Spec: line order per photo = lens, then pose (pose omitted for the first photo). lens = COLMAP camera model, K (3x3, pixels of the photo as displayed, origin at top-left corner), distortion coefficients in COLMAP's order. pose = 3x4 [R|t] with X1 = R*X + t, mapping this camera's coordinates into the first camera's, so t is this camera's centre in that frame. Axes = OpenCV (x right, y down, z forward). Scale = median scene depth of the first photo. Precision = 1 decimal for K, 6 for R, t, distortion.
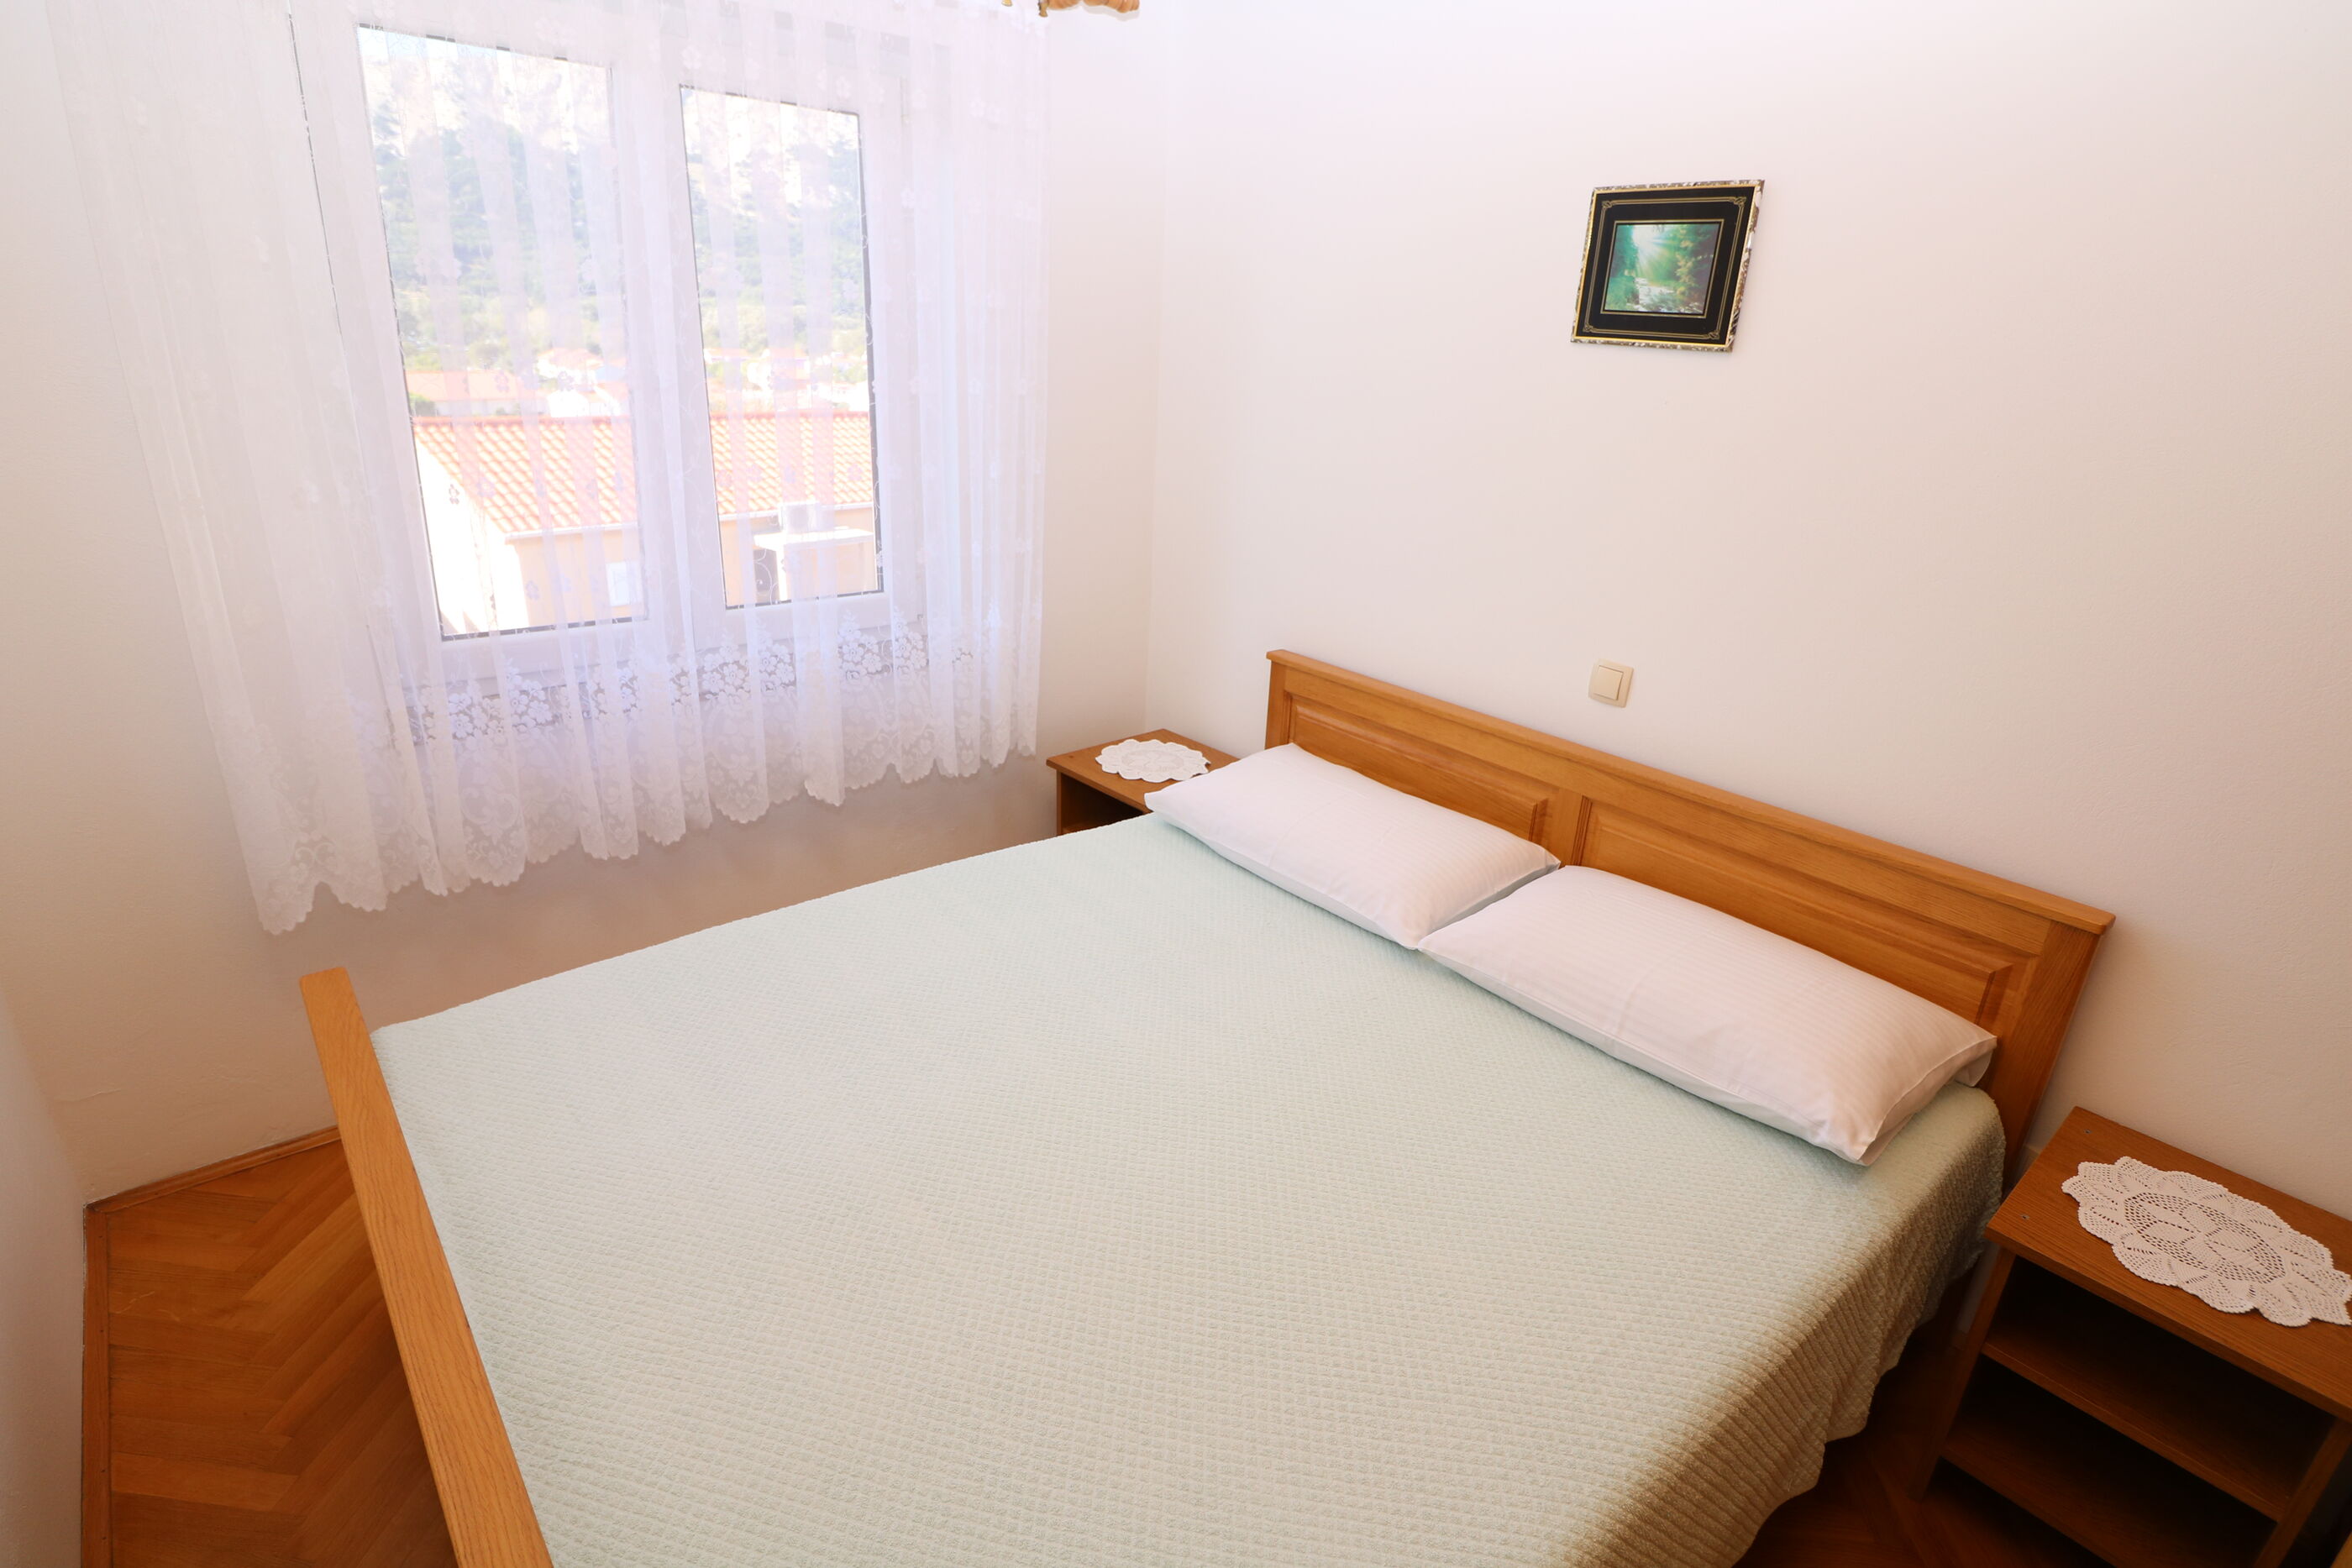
lens RADIAL K [[1170.1, 0, 1186.1], [0, 1170.1, 778.1], [0, 0, 1]] dist [0.002771, -0.013434]
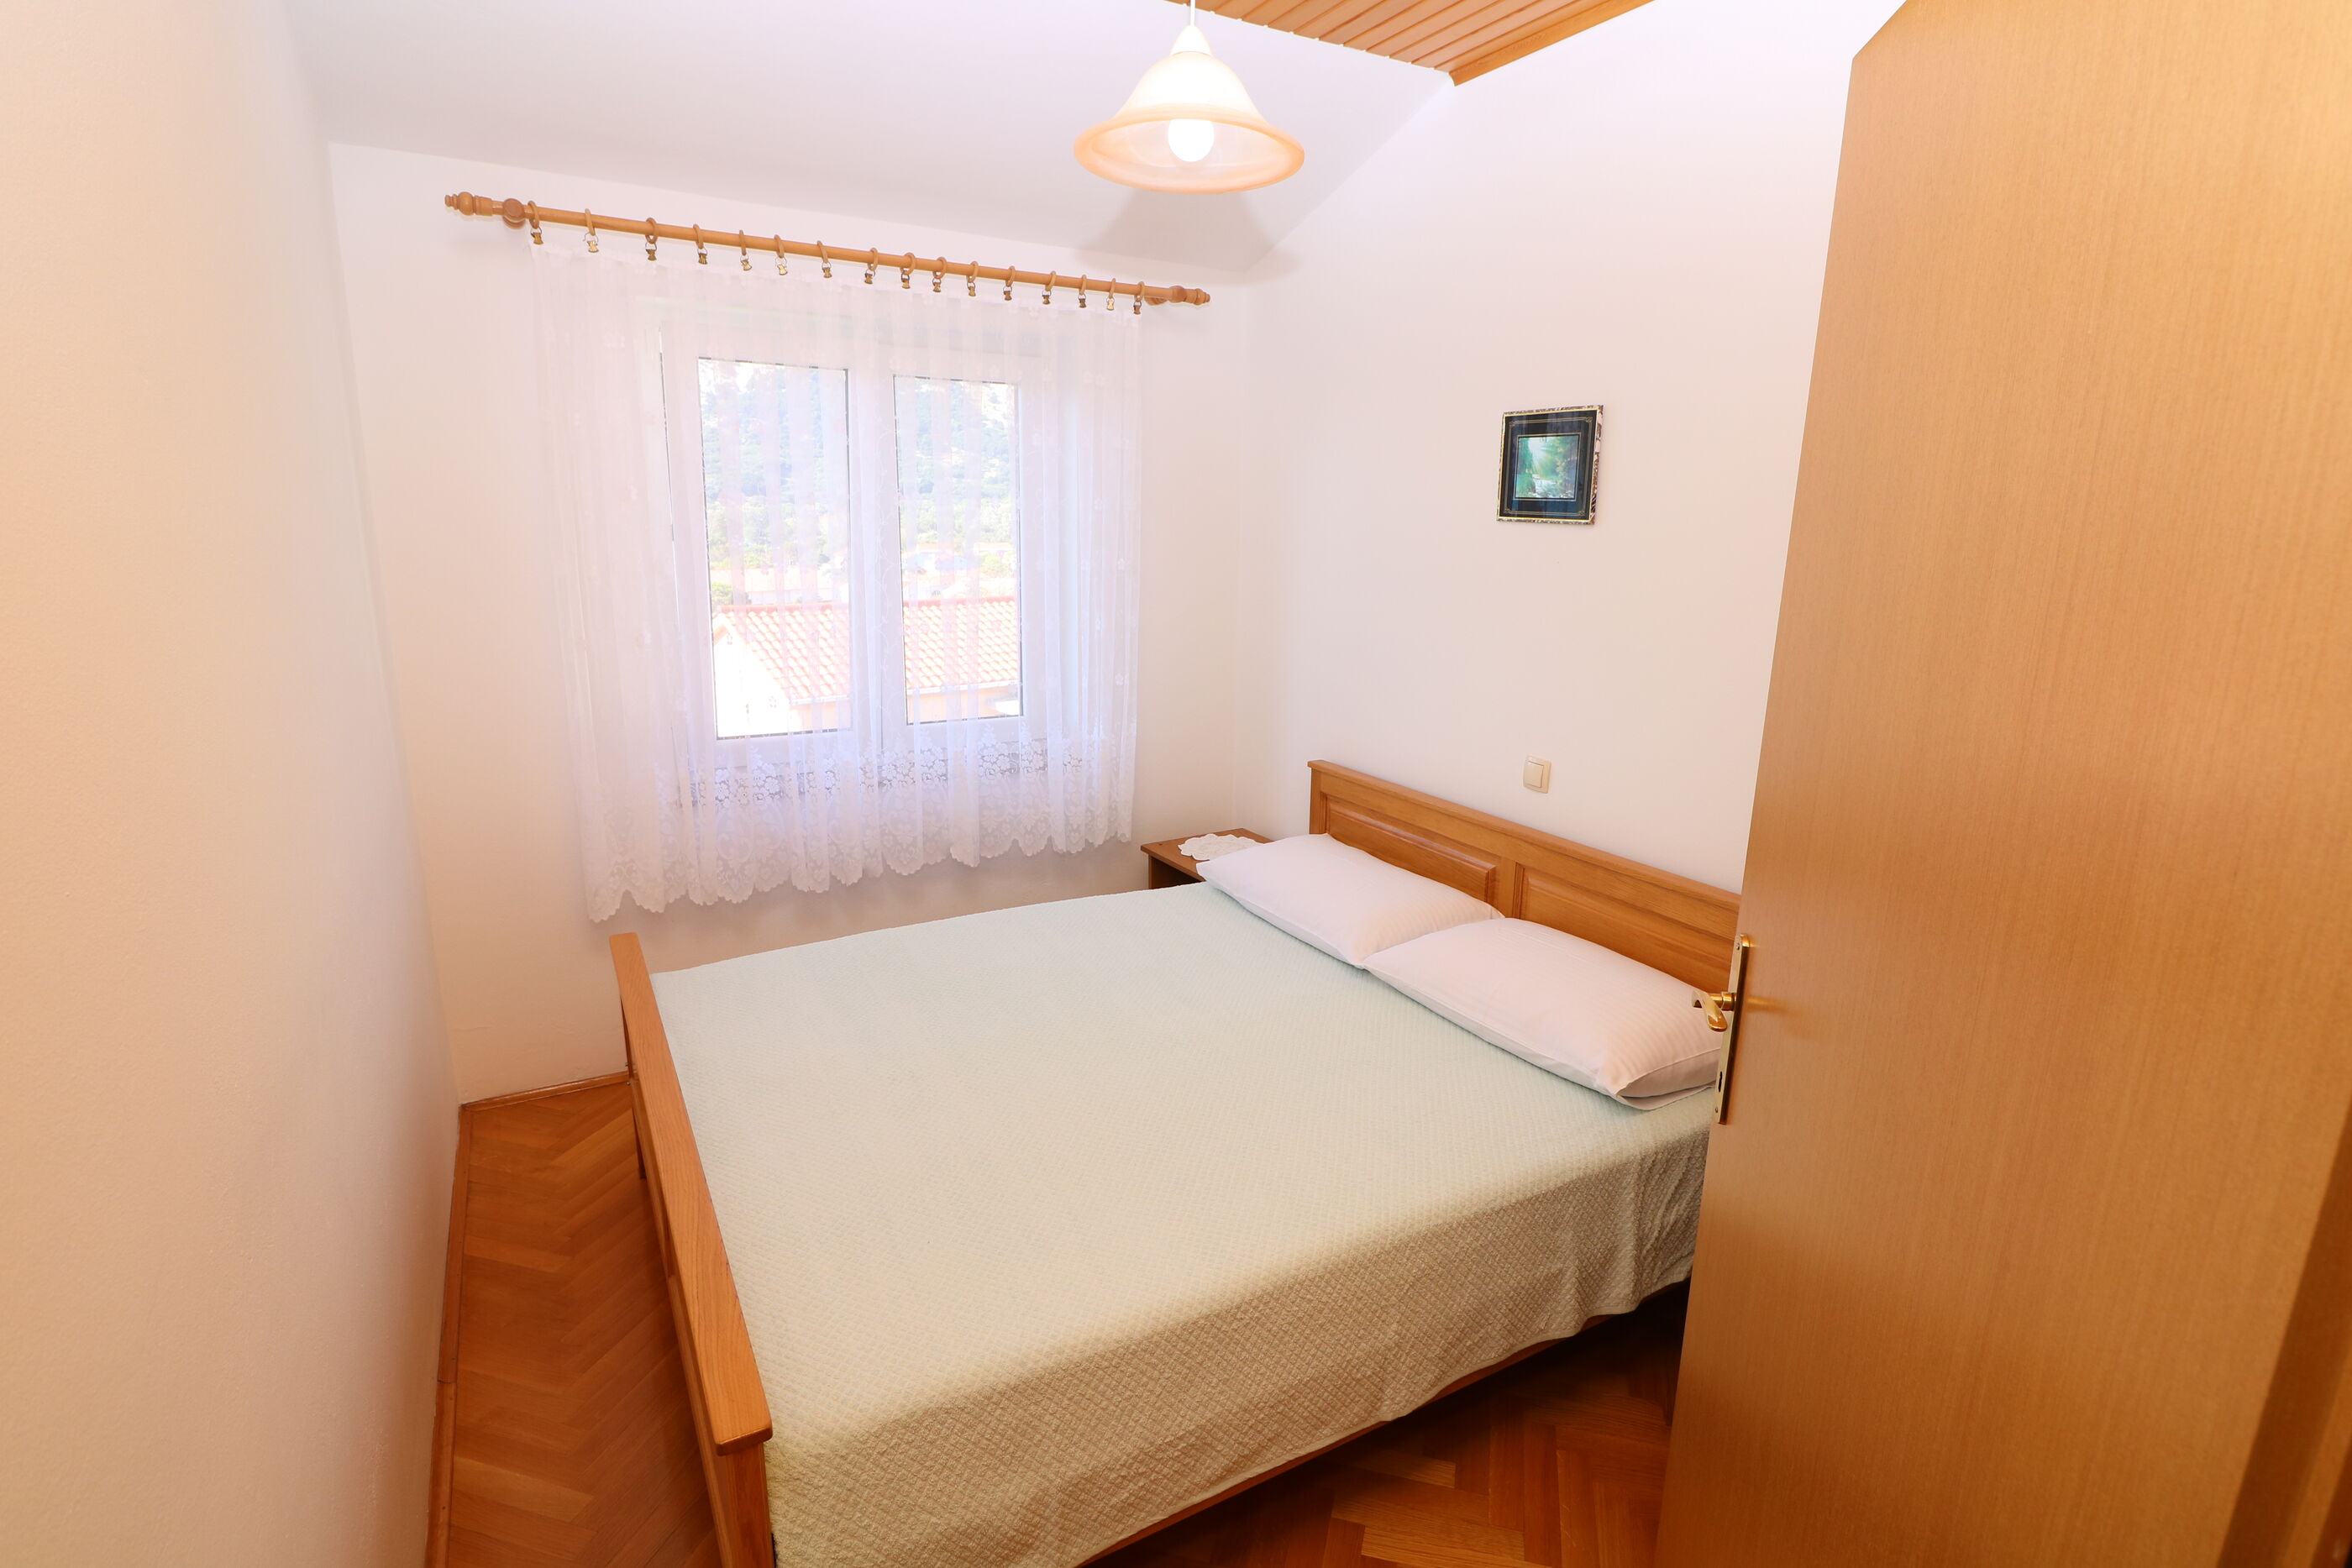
lens RADIAL K [[1170.1, 0, 1190.7], [0, 1170.1, 780.5], [0, 0, 1]] dist [0.002771, -0.013434]
pose [[0.981321, 0.009809, -0.192126, 0.259022], [-0.037075, 0.989620, -0.138843, 0.128530], [0.188769, 0.143373, 0.971499, -0.346317]]
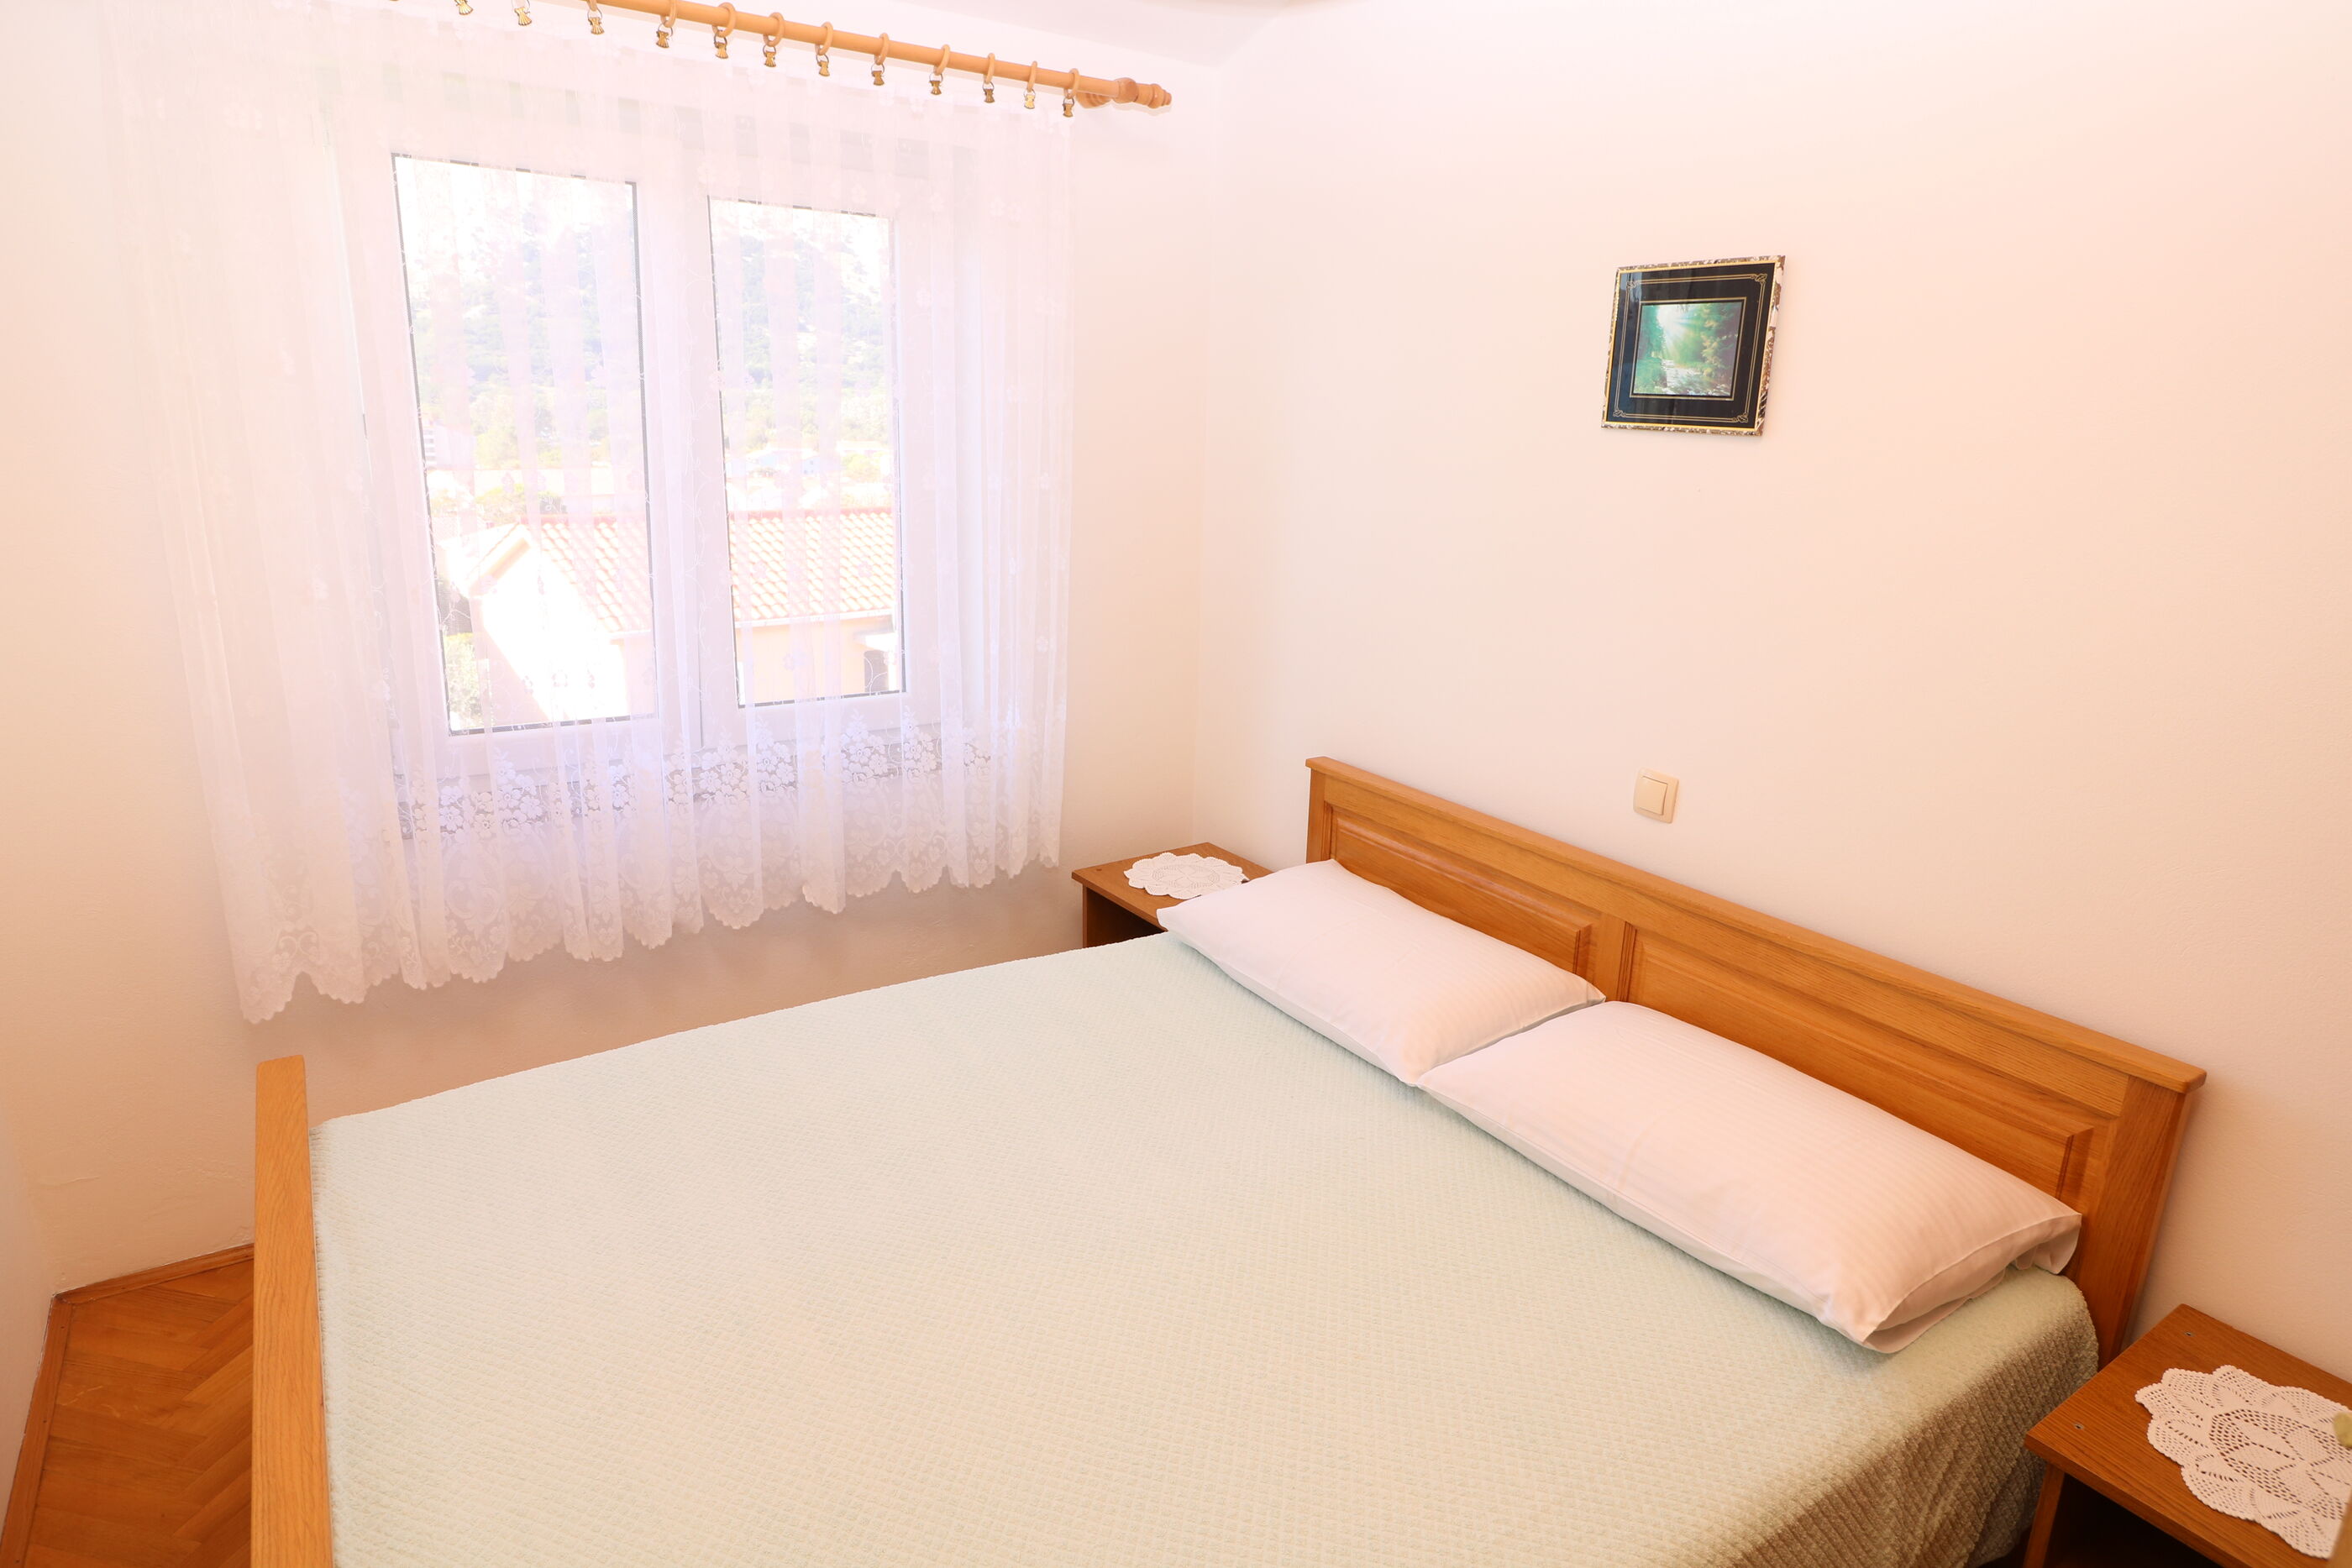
lens RADIAL K [[1335.5, 0, 1192.8], [0, 1335.5, 775.5], [0, 0, 1]] dist [0.005831, -0.011784]
pose [[0.992899, 0.013739, -0.118164, 0.144113], [-0.025604, 0.994710, -0.099485, 0.015332], [0.116172, 0.101804, 0.987998, -0.057003]]
